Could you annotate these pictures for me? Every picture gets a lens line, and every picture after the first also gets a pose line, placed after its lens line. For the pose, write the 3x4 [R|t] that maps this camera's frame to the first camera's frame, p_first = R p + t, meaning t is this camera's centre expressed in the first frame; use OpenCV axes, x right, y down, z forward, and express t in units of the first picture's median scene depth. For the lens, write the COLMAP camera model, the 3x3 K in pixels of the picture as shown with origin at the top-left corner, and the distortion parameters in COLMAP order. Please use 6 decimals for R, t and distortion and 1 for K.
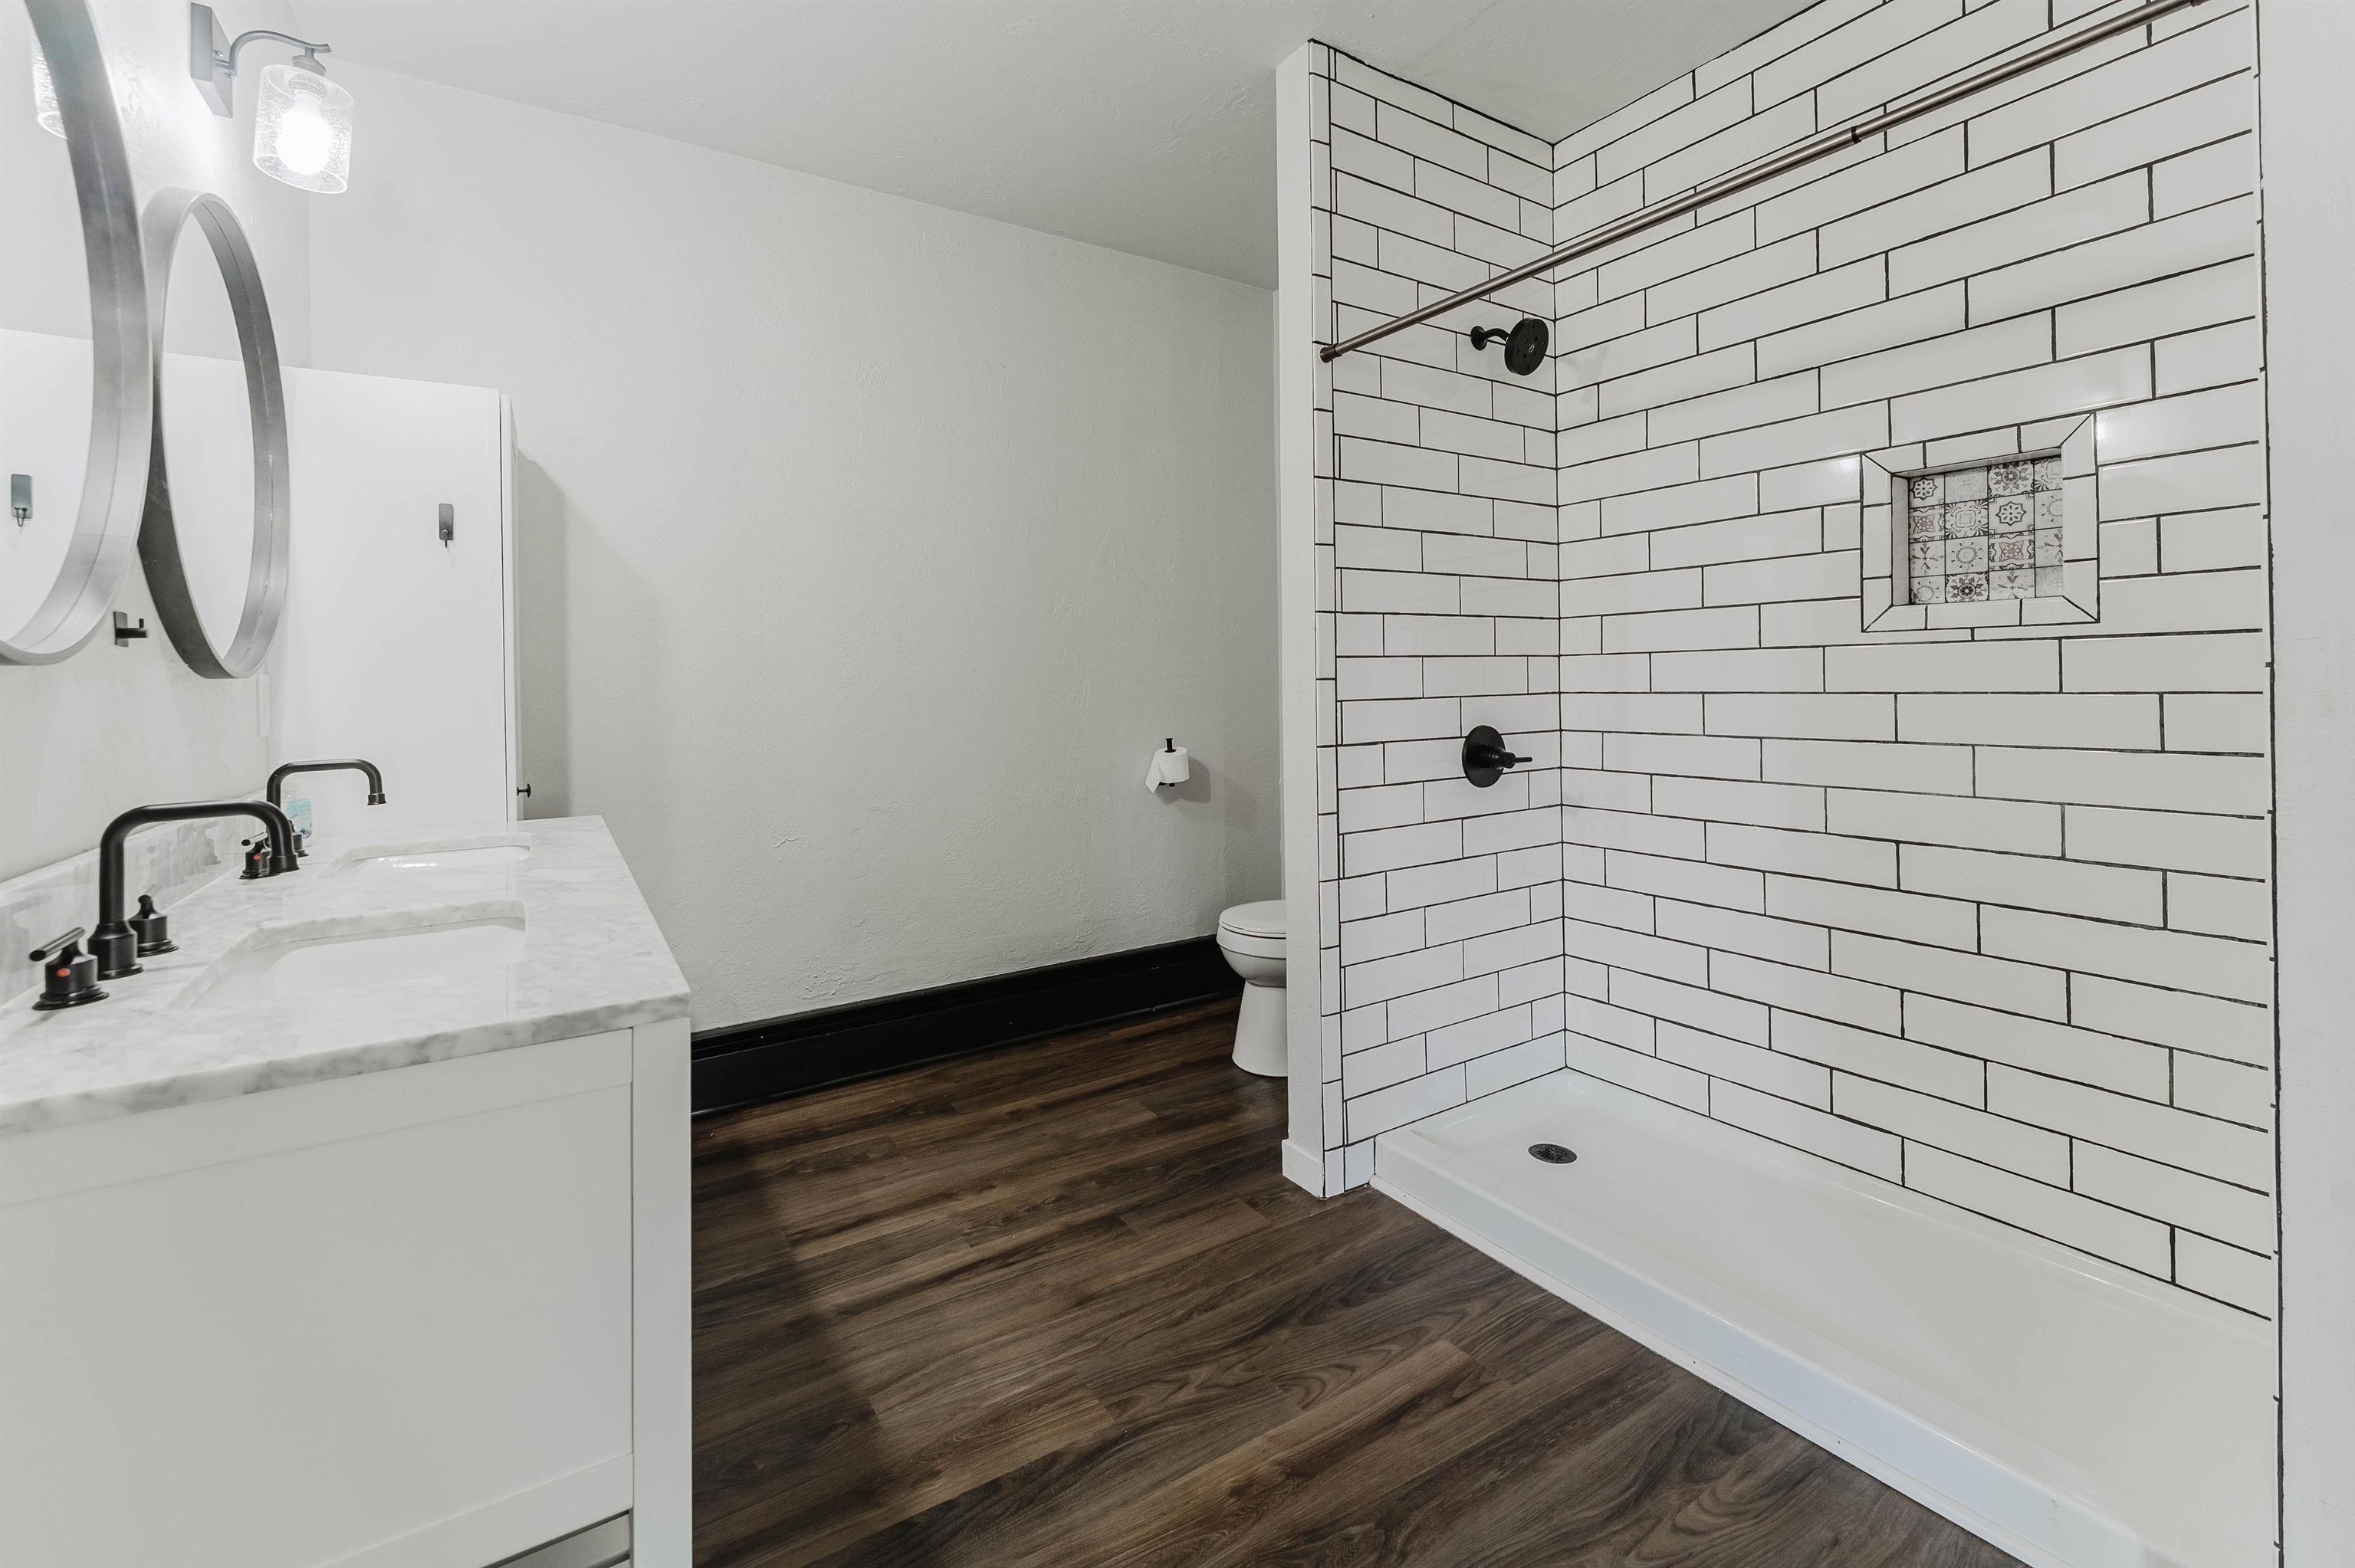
lens RADIAL K [[981.5, 0, 1165.9], [0, 981.5, 685.7], [0, 0, 1]] dist [-0.001308, -0.000313]
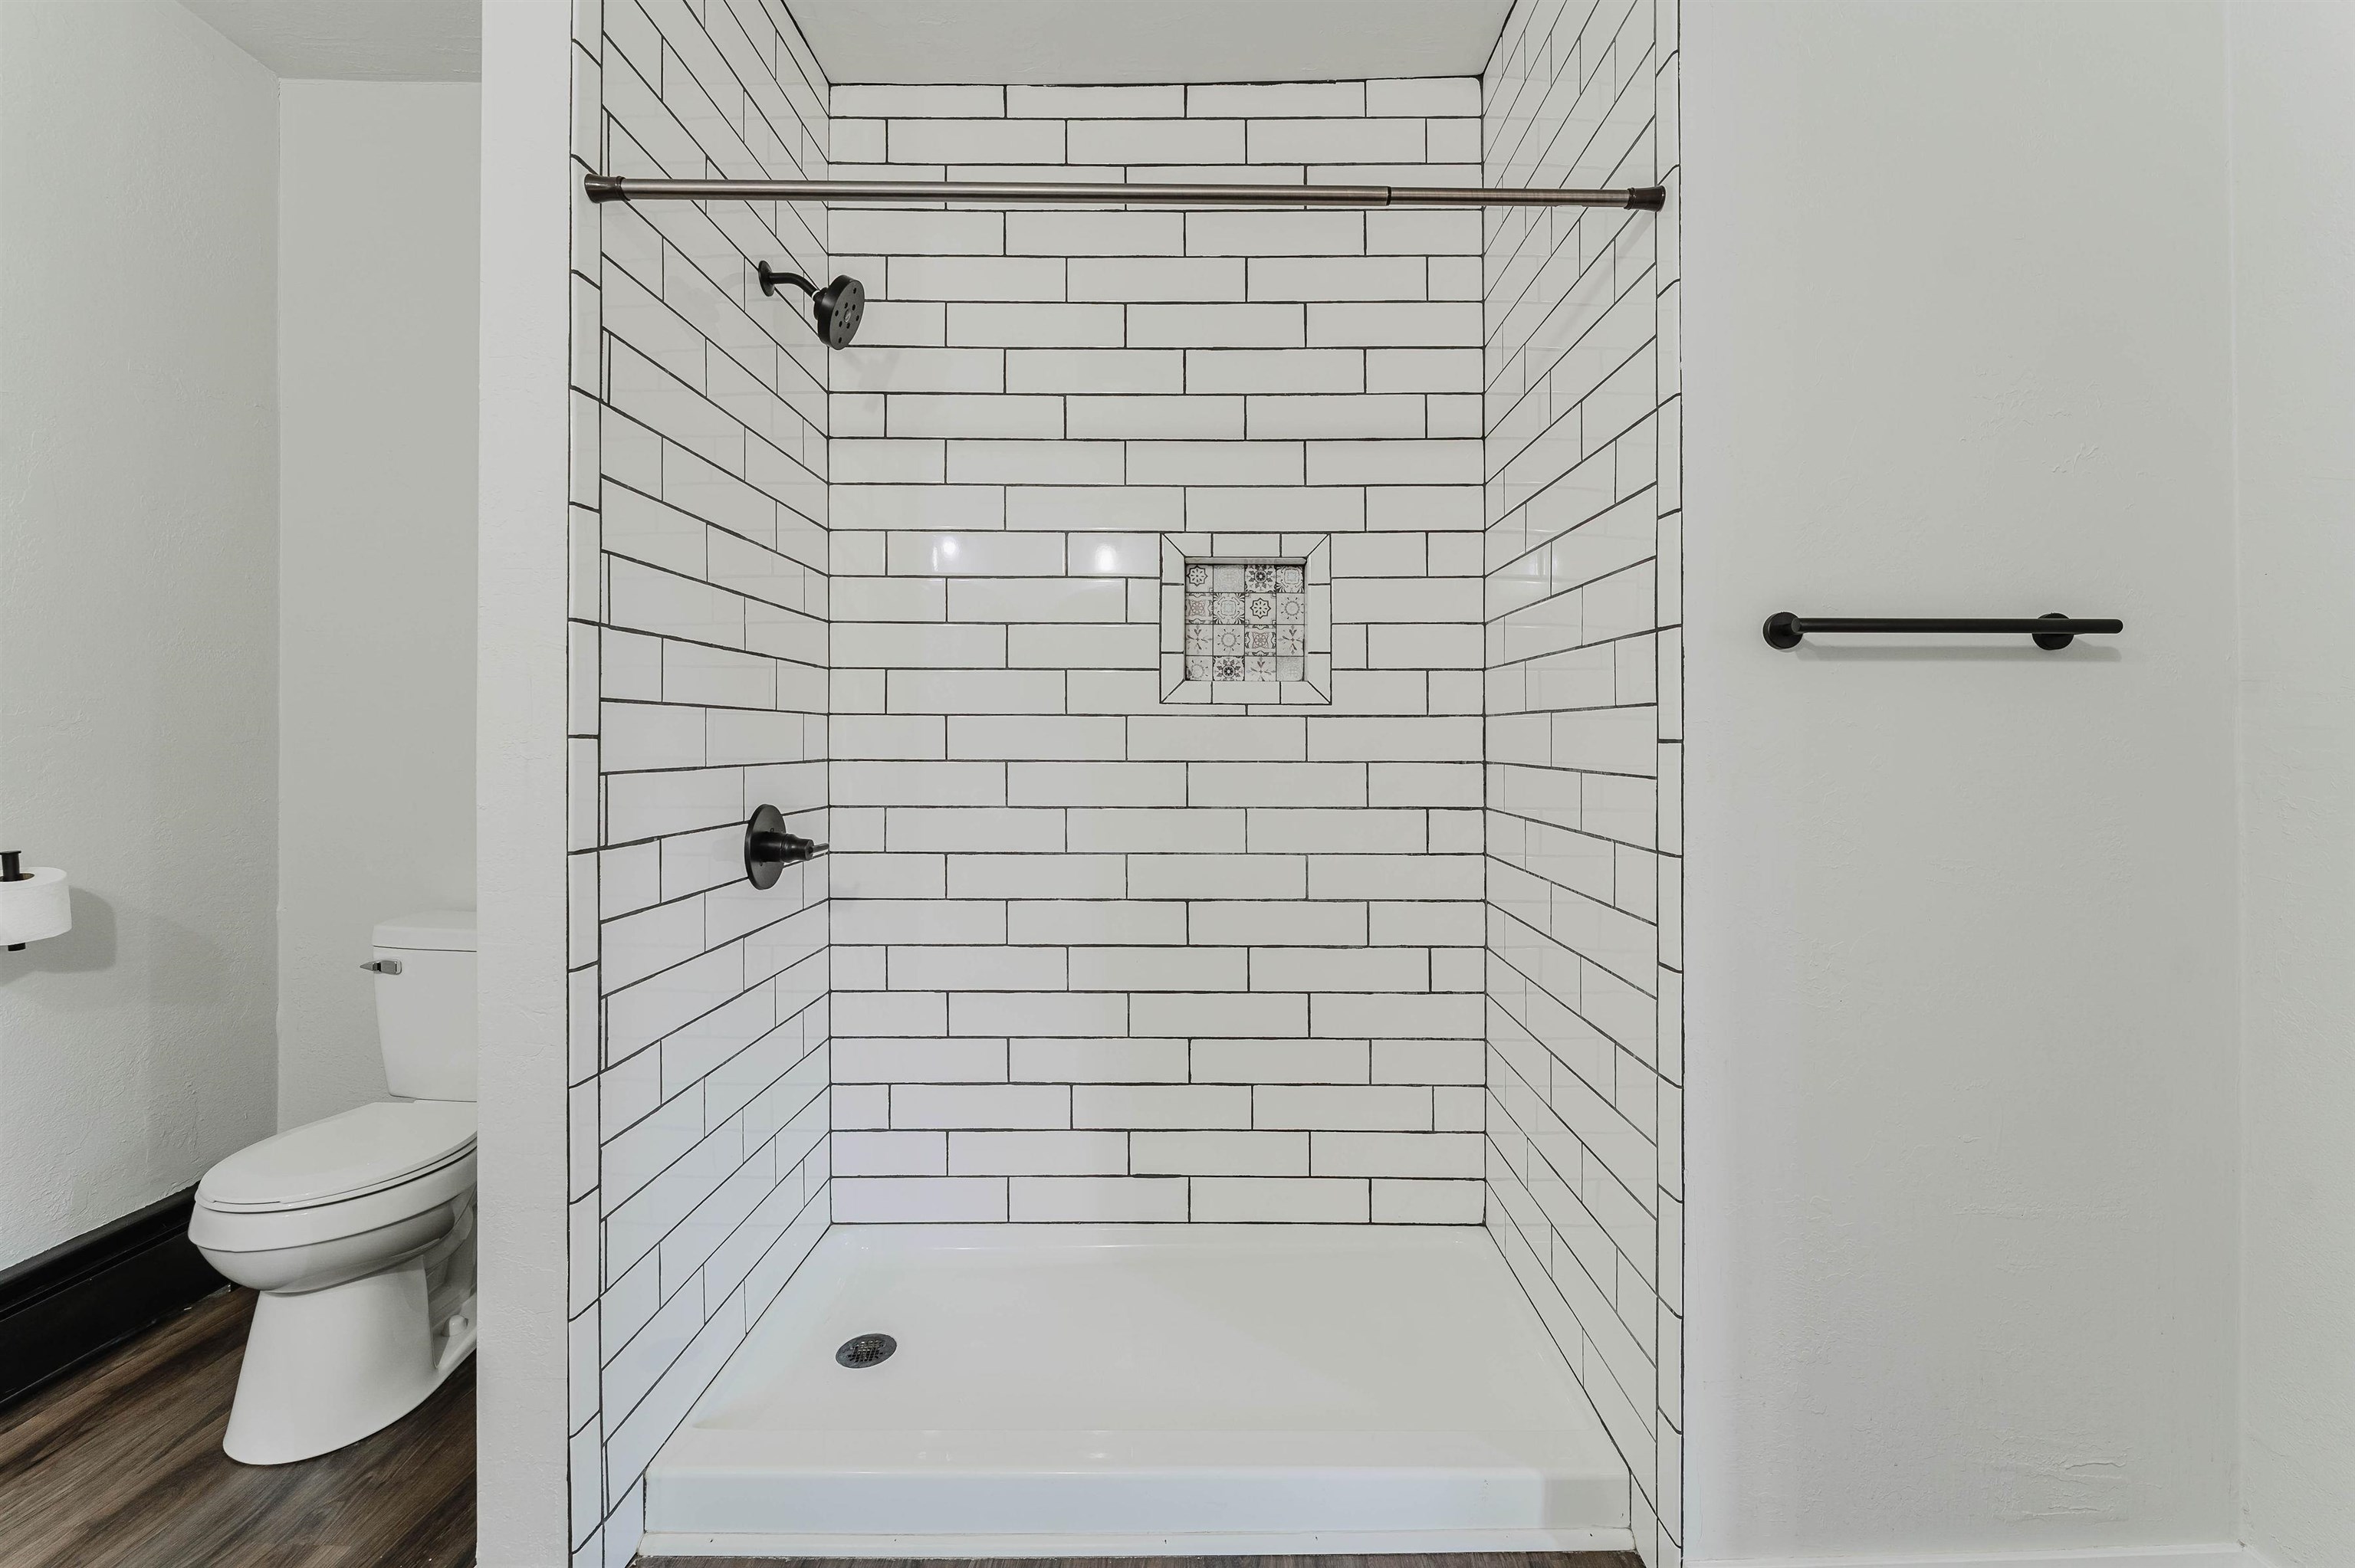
lens RADIAL K [[956.7, 0, 1158.1], [0, 956.7, 743.2], [0, 0, 1]] dist [-0.000351, -0.000503]
pose [[0.539341, 0.016836, 0.841919, -0.150120], [-0.009255, 0.999858, -0.014065, 0.002443], [-0.842036, -0.000206, 0.539421, 0.452105]]
